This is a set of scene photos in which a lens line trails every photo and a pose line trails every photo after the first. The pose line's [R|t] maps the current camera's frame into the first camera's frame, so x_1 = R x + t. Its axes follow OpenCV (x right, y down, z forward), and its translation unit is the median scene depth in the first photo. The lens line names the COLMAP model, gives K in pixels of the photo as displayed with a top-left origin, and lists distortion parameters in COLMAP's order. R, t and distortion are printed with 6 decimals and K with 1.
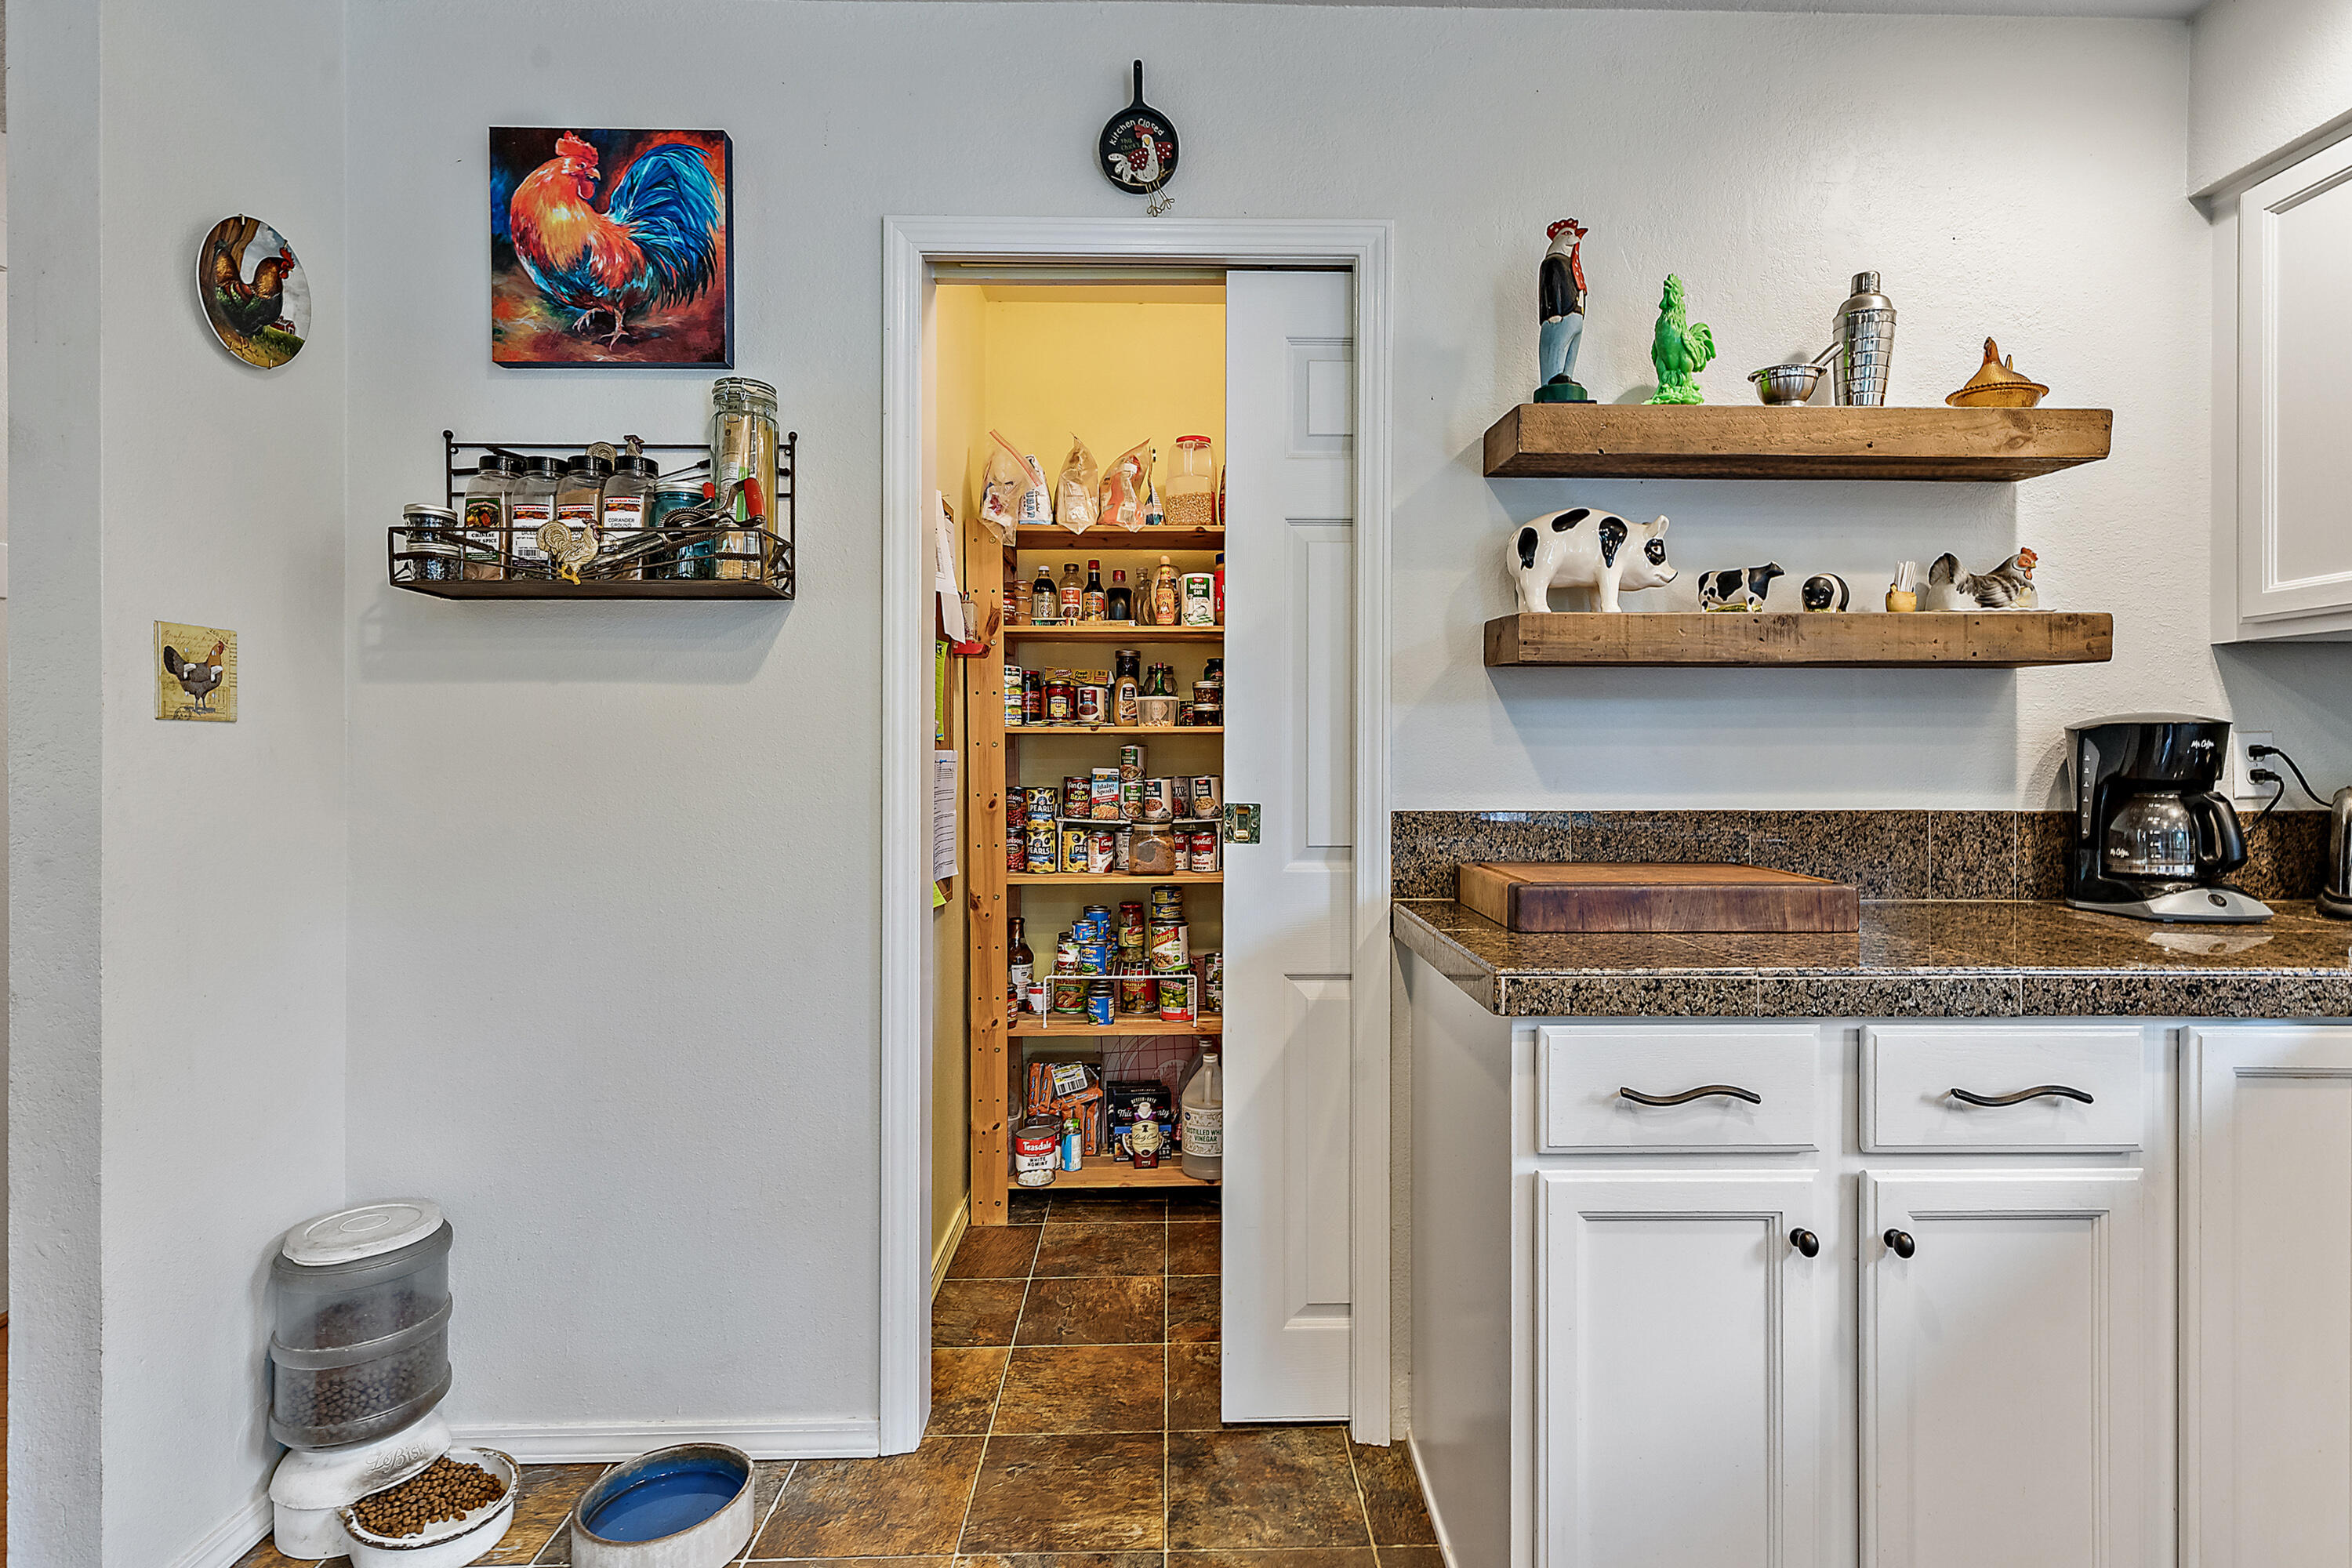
lens RADIAL K [[1109.0, 0, 1200.3], [0, 1109.0, 780.6], [0, 0, 1]] dist [0.009458, -0.000371]
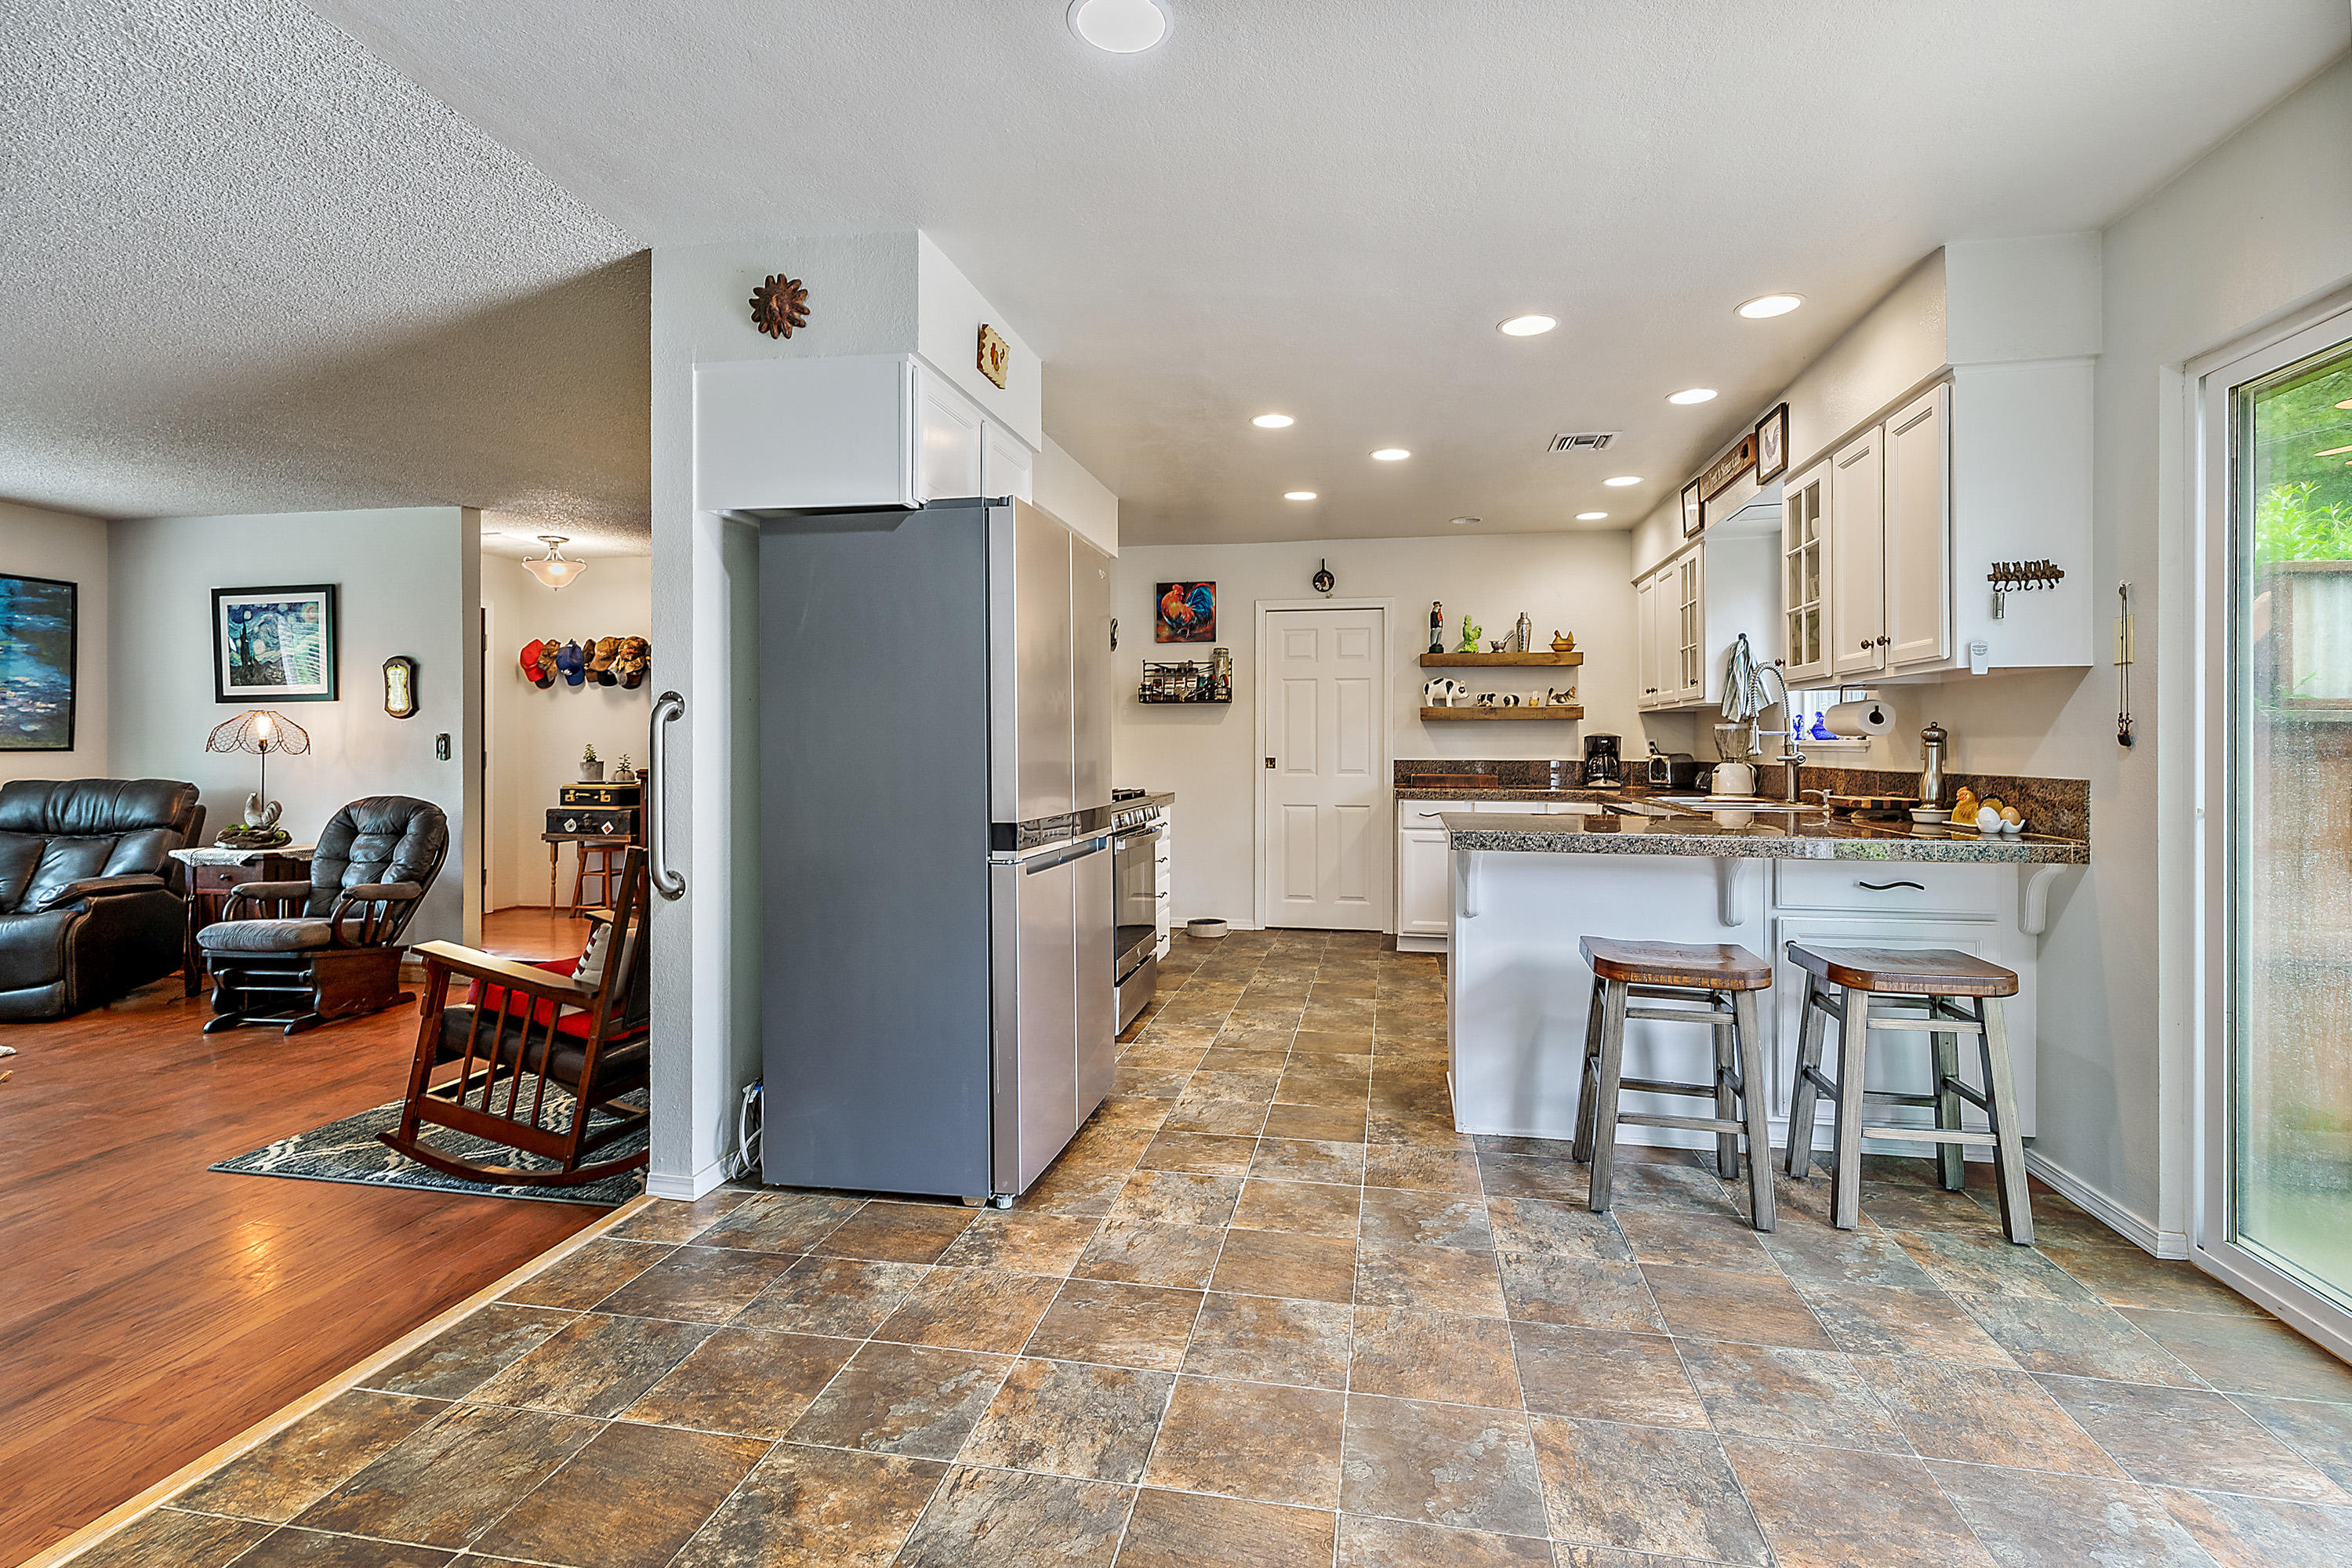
lens RADIAL K [[1081.2, 0, 1187.7], [0, 1081.2, 736.8], [0, 0, 1]] dist [0.001366, -0.000321]
pose [[0.976411, 0.000078, -0.215922, 0.289749], [-0.006584, 0.999546, -0.029410, 0.063000], [0.215822, 0.030137, 0.975968, -2.684863]]
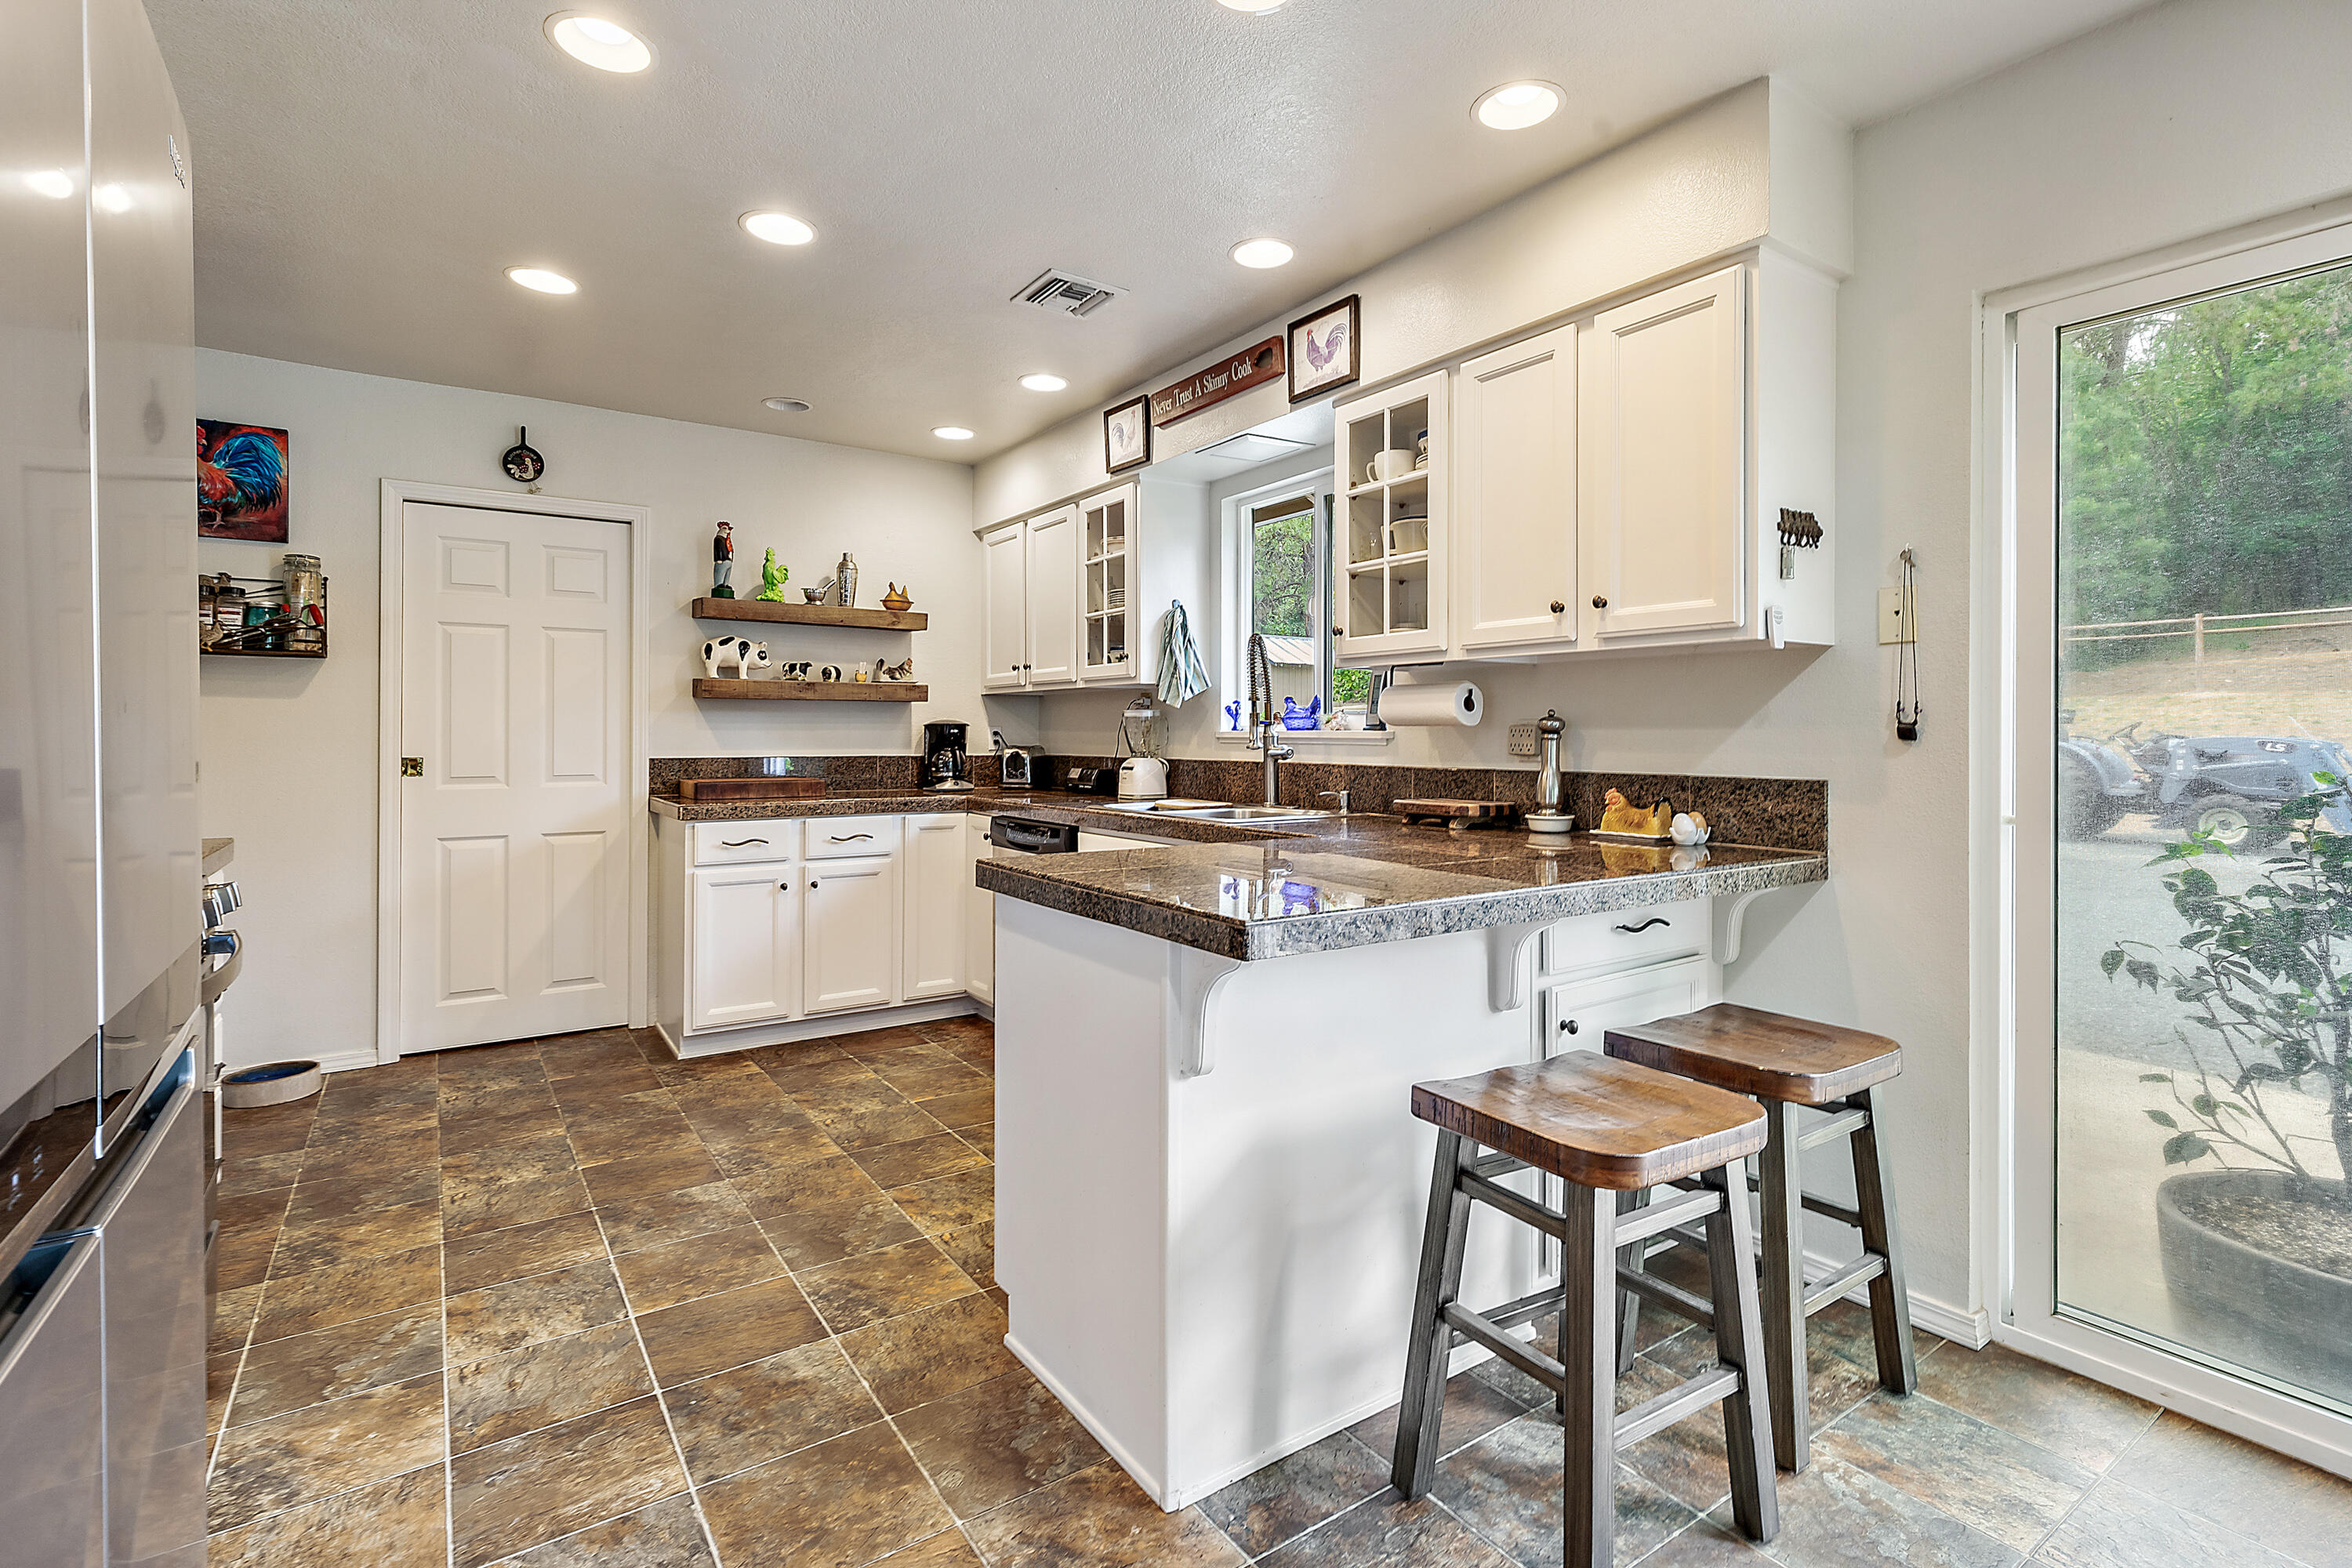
lens RADIAL K [[1081.2, 0, 1187.7], [0, 1081.2, 736.8], [0, 0, 1]] dist [0.001366, -0.000321]
pose [[0.833851, -0.000139, 0.551990, -0.146002], [0.010700, 0.999816, -0.015913, 0.031625], [-0.551886, 0.019176, 0.833699, -1.587751]]
